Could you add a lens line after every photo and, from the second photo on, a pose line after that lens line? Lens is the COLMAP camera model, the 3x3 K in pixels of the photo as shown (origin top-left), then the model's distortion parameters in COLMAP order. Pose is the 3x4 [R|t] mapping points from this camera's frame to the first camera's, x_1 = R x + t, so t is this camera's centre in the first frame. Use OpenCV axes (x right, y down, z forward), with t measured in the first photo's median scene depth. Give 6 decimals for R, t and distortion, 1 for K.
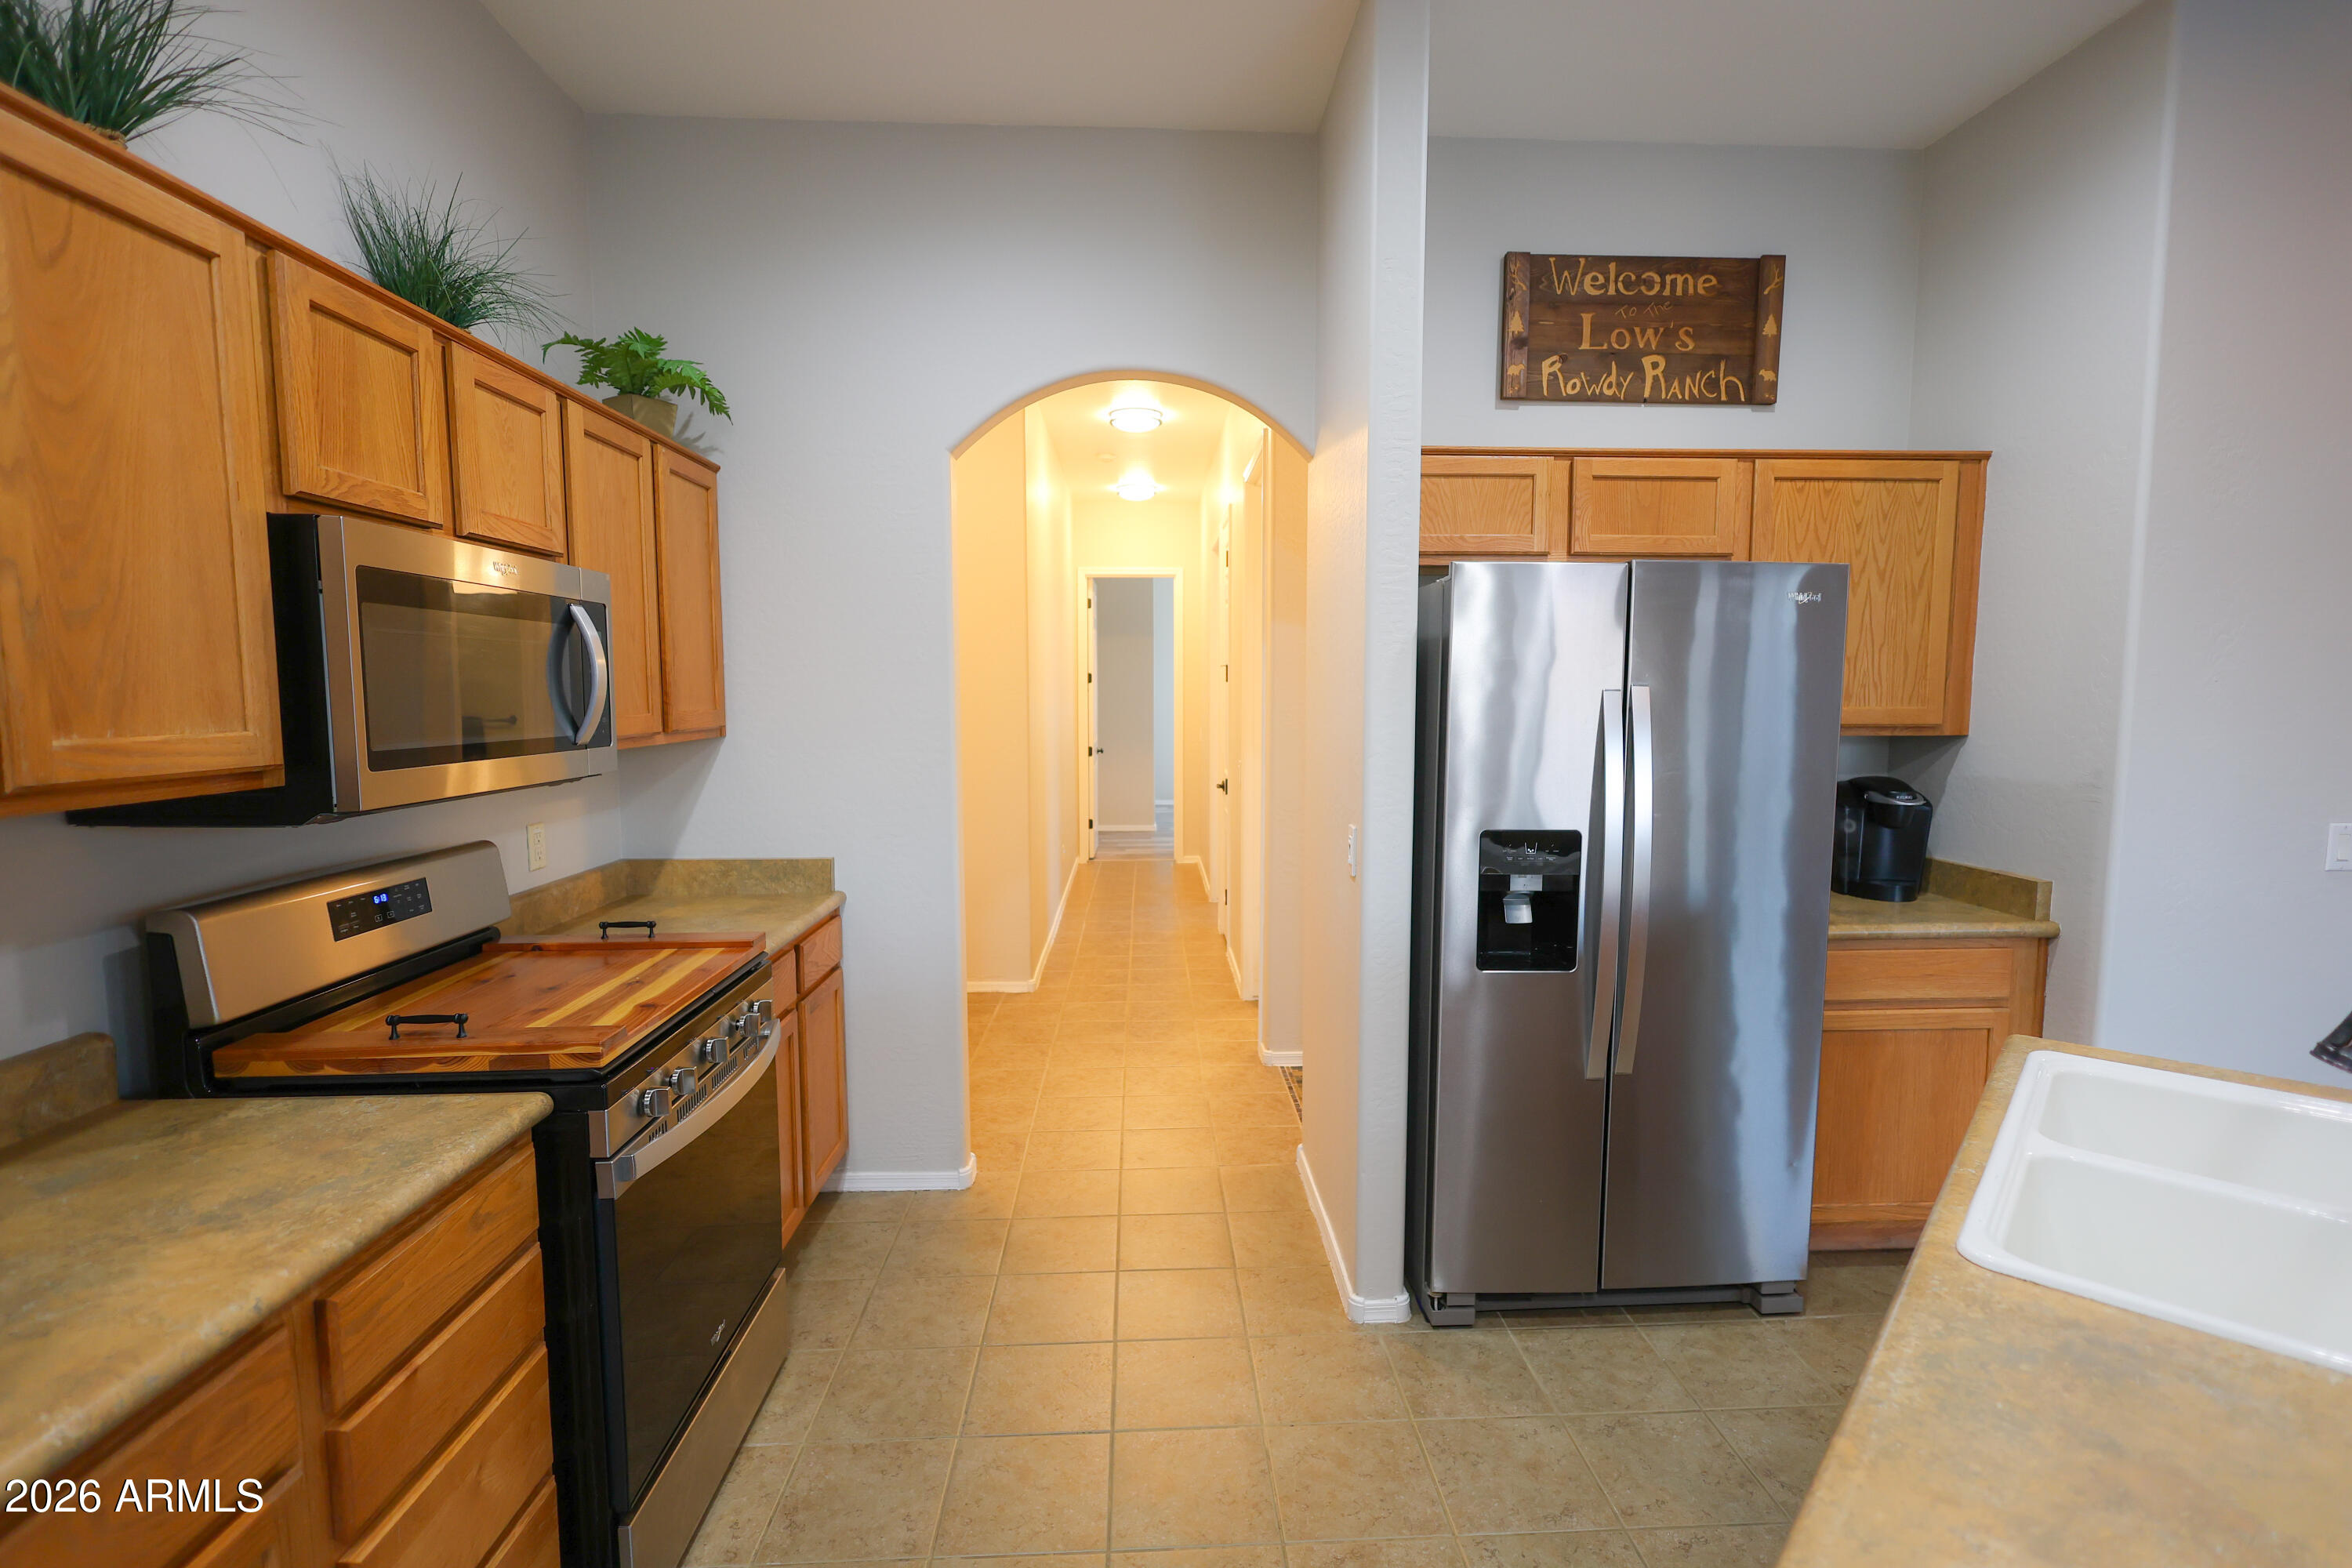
lens RADIAL K [[1082.1, 0, 1183.8], [0, 1082.1, 787.1], [0, 0, 1]] dist [0.004748, 0.000634]
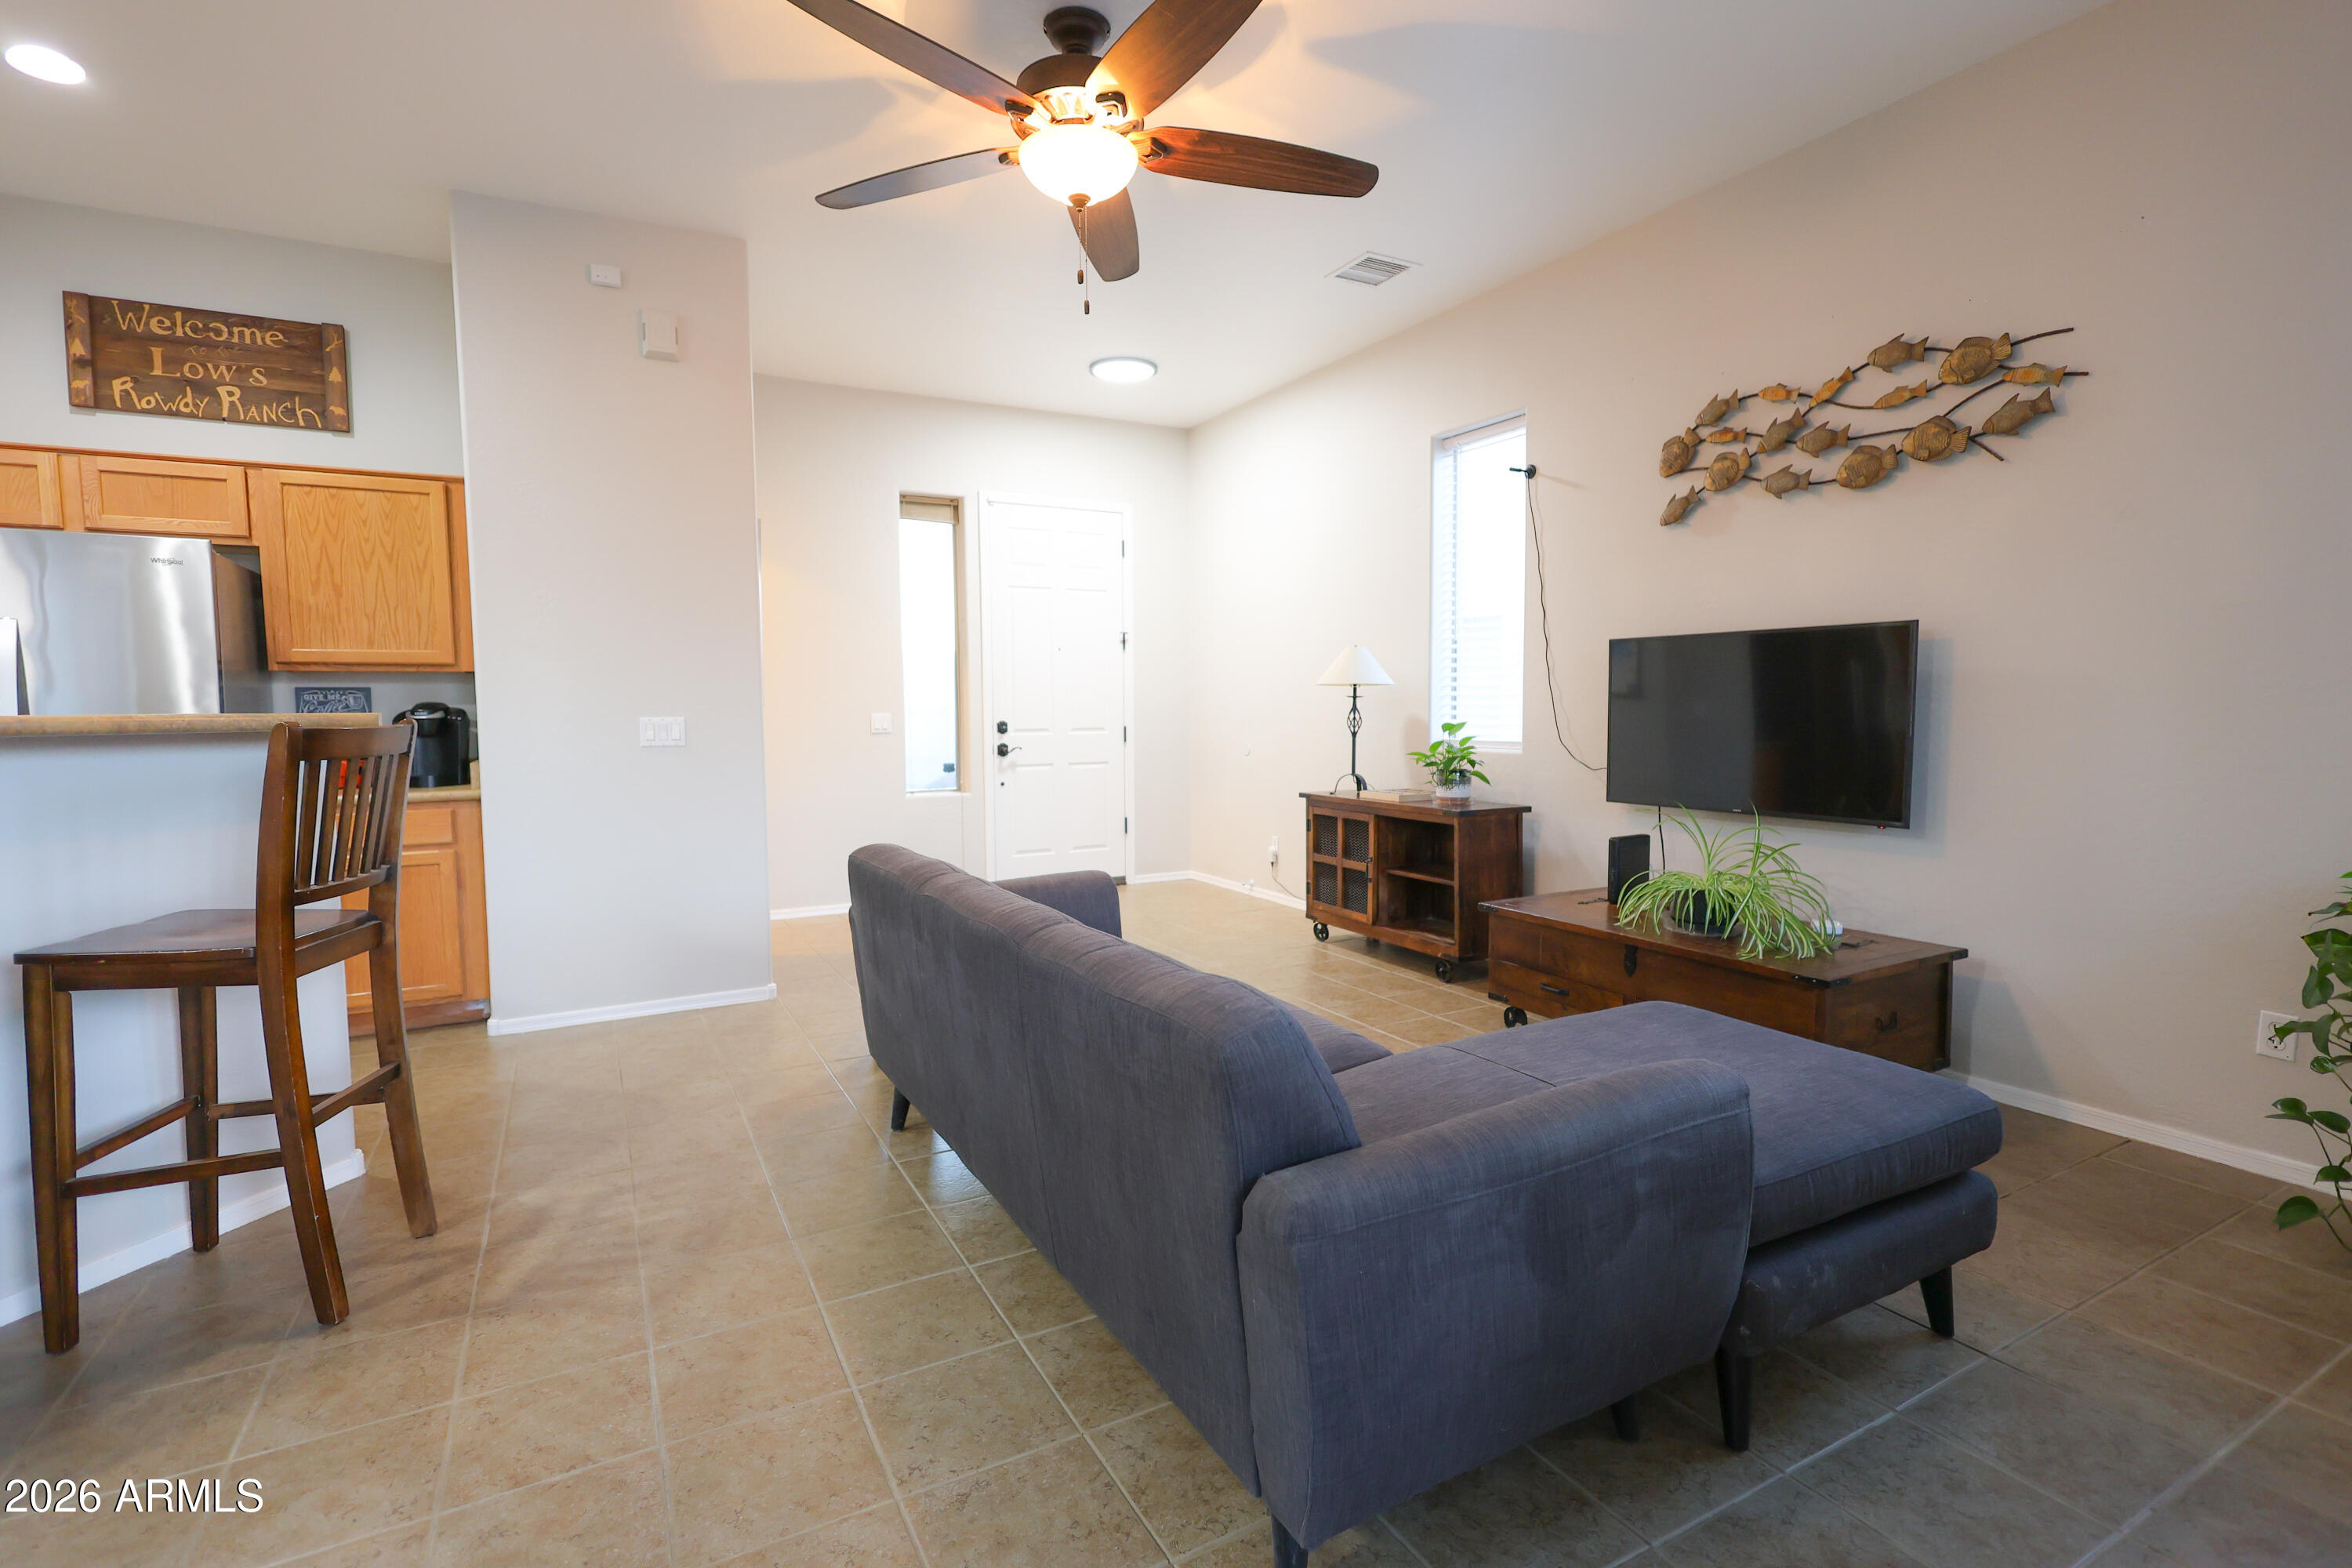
lens RADIAL K [[1082.1, 0, 1171.7], [0, 1082.1, 775.0], [0, 0, 1]] dist [0.004748, 0.000634]
pose [[0.904428, -0.037311, 0.424991, 0.896494], [0.047838, 0.998755, -0.014121, 0.150497], [-0.423935, 0.033102, 0.905087, -0.676390]]
